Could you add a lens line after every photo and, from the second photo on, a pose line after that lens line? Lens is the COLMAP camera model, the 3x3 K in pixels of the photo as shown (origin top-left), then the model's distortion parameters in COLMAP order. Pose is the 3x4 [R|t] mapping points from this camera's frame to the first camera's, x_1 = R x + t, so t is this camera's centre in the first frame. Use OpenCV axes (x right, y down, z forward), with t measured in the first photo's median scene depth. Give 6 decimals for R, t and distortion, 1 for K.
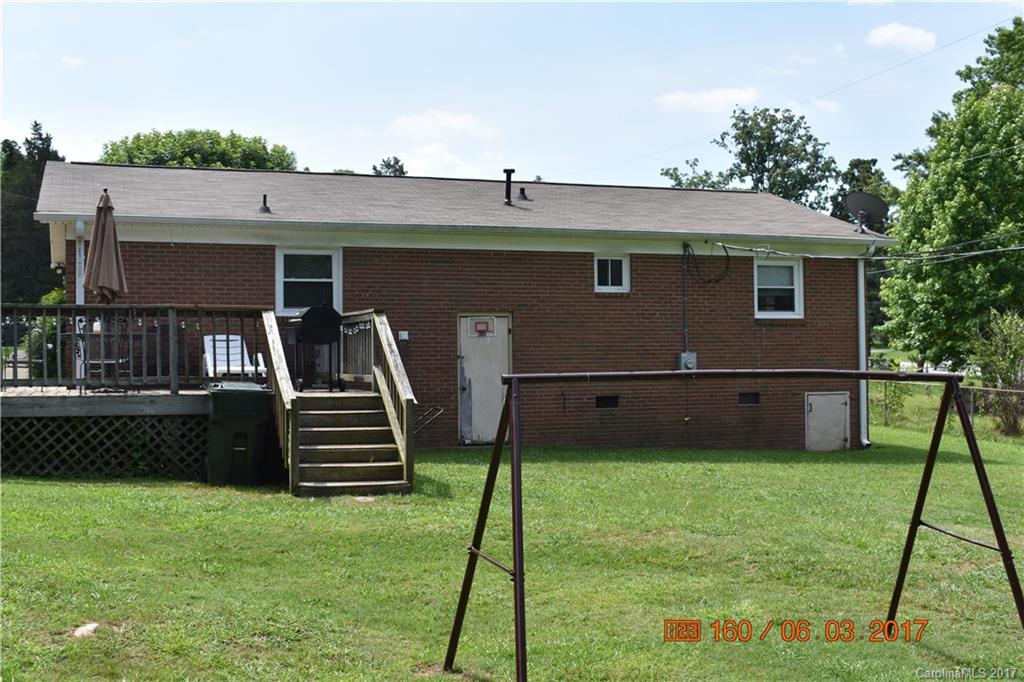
lens RADIAL K [[1243.2, 0, 512.0], [0, 1243.2, 341.0], [0, 0, 1]] dist [-0.089277, 0.030621]
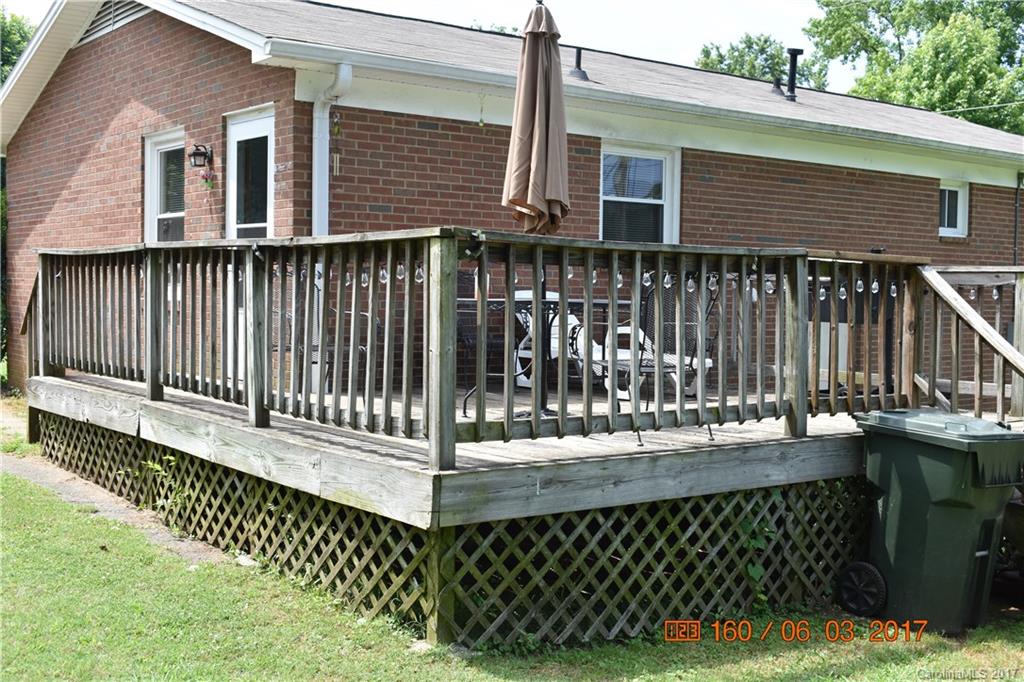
lens RADIAL K [[1243.2, 0, 512.0], [0, 1243.2, 341.0], [0, 0, 1]] dist [-0.089277, 0.030621]
pose [[0.948785, 0.010836, 0.315735, -0.530809], [-0.031329, 0.997712, 0.059904, -0.019680], [-0.314364, -0.066727, 0.946954, 0.579509]]
